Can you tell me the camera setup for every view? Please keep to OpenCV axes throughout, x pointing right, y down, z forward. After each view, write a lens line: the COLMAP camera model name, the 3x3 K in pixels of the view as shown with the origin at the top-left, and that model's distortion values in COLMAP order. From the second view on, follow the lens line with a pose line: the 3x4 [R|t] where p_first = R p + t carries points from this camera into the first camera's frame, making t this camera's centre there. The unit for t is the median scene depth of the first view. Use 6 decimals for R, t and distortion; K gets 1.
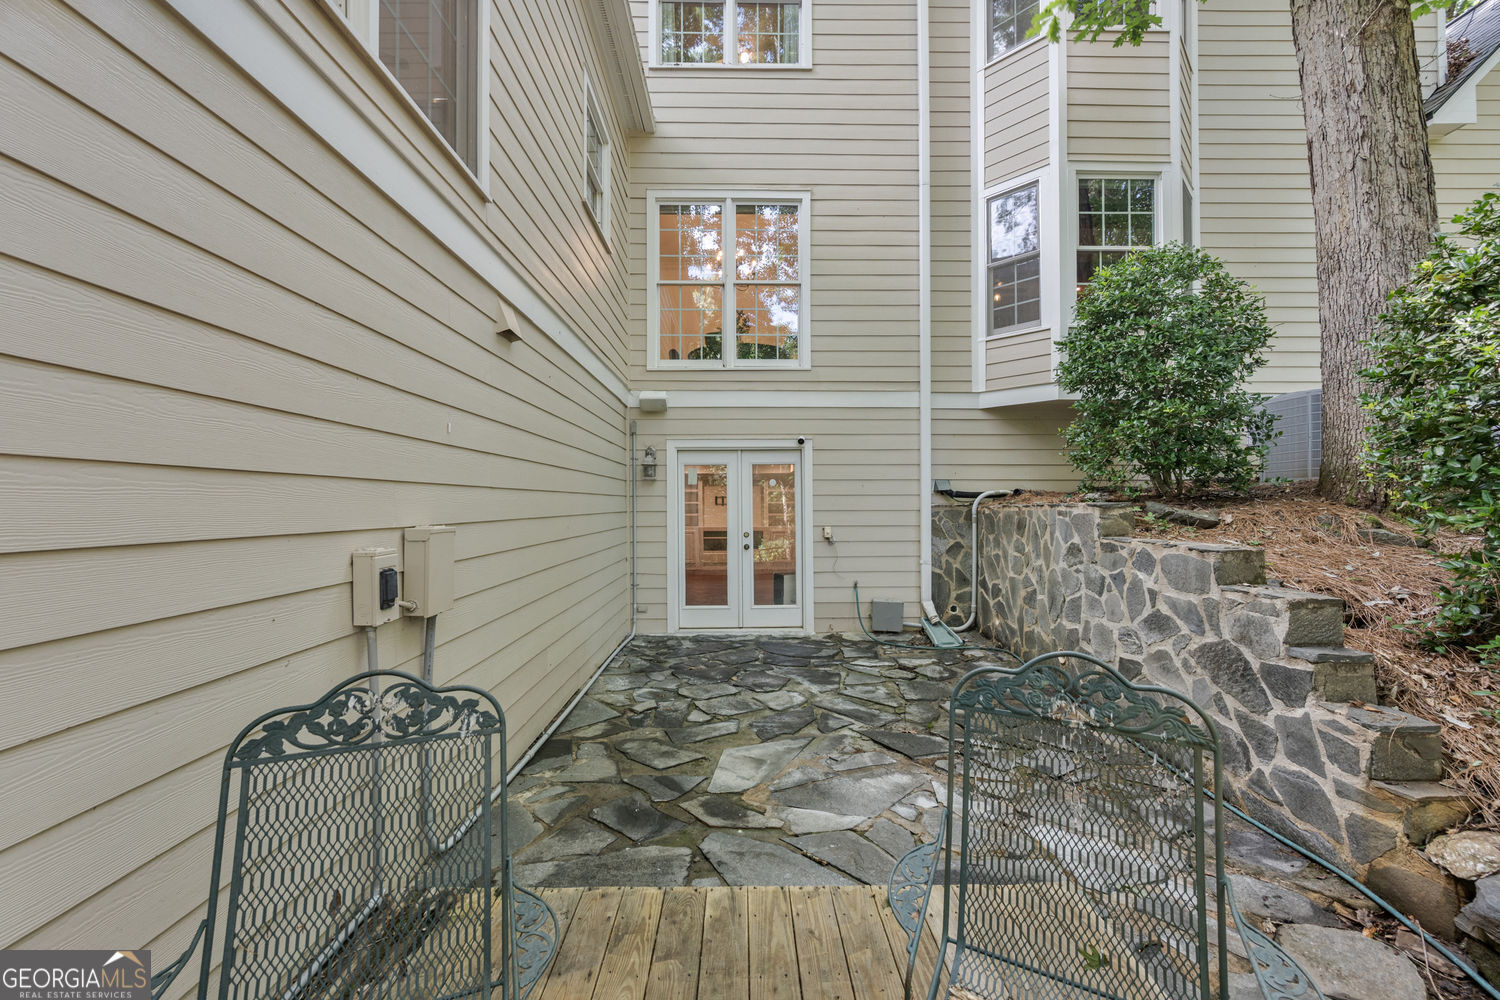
lens RADIAL K [[586.9, 0, 750.8], [0, 586.9, 499.7], [0, 0, 1]] dist [0.001459, 0.000327]
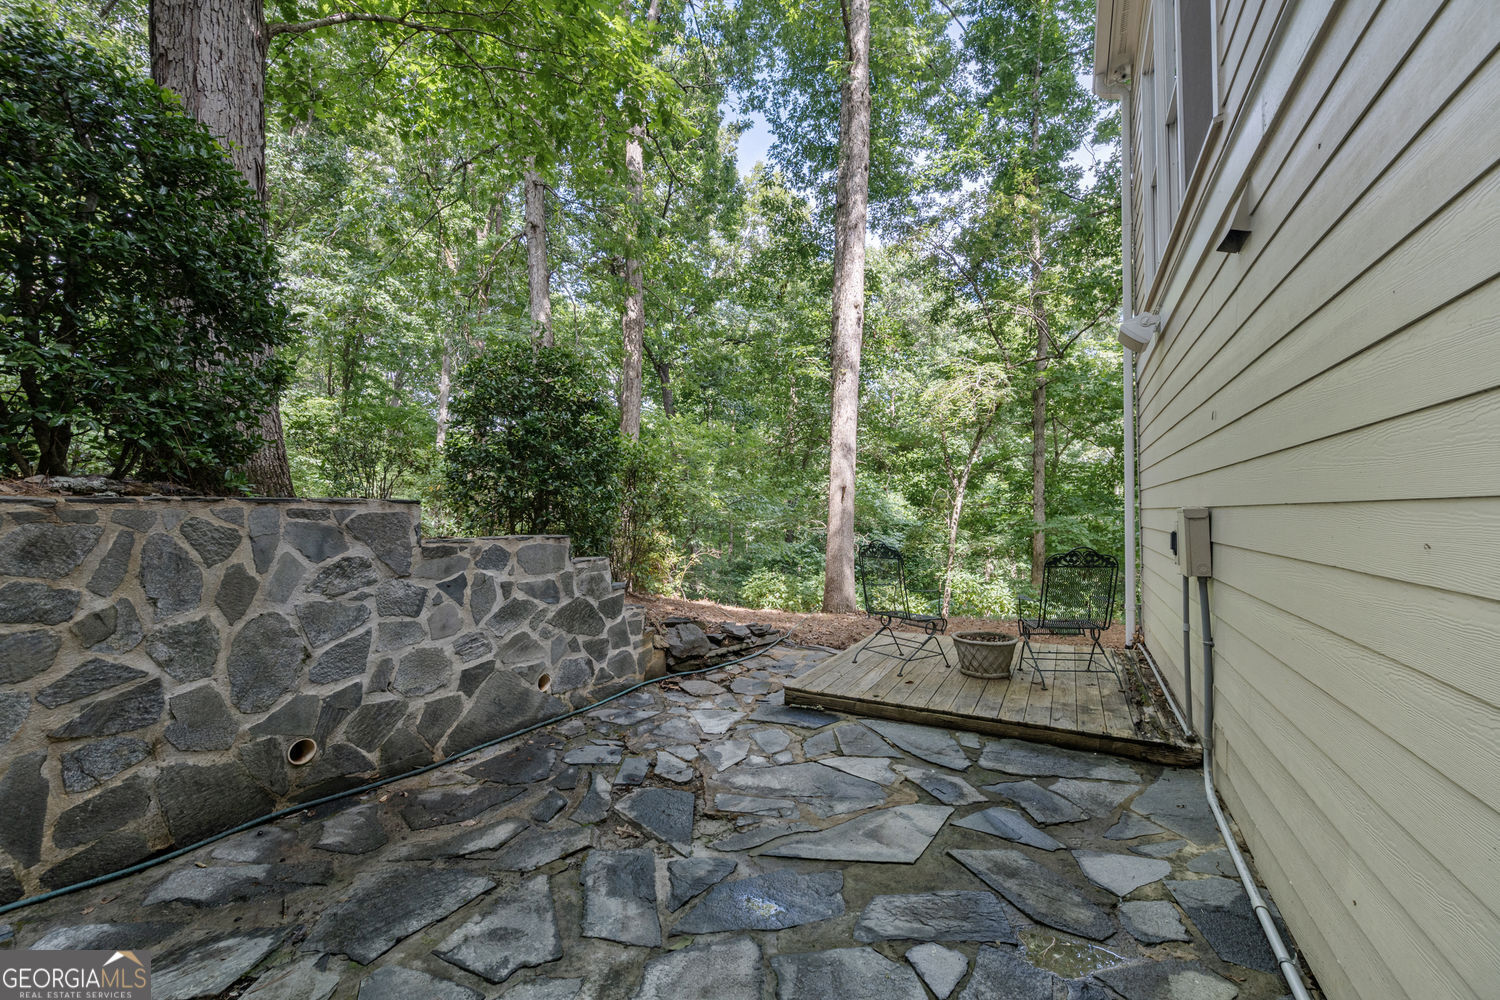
lens RADIAL K [[586.9, 0, 752.1], [0, 586.9, 506.2], [0, 0, 1]] dist [0.001459, 0.000327]
pose [[-0.869859, 0.015178, 0.493067, -0.223894], [0.007639, 0.999821, -0.017301, 0.037496], [-0.493241, -0.011283, -0.869819, 1.702545]]
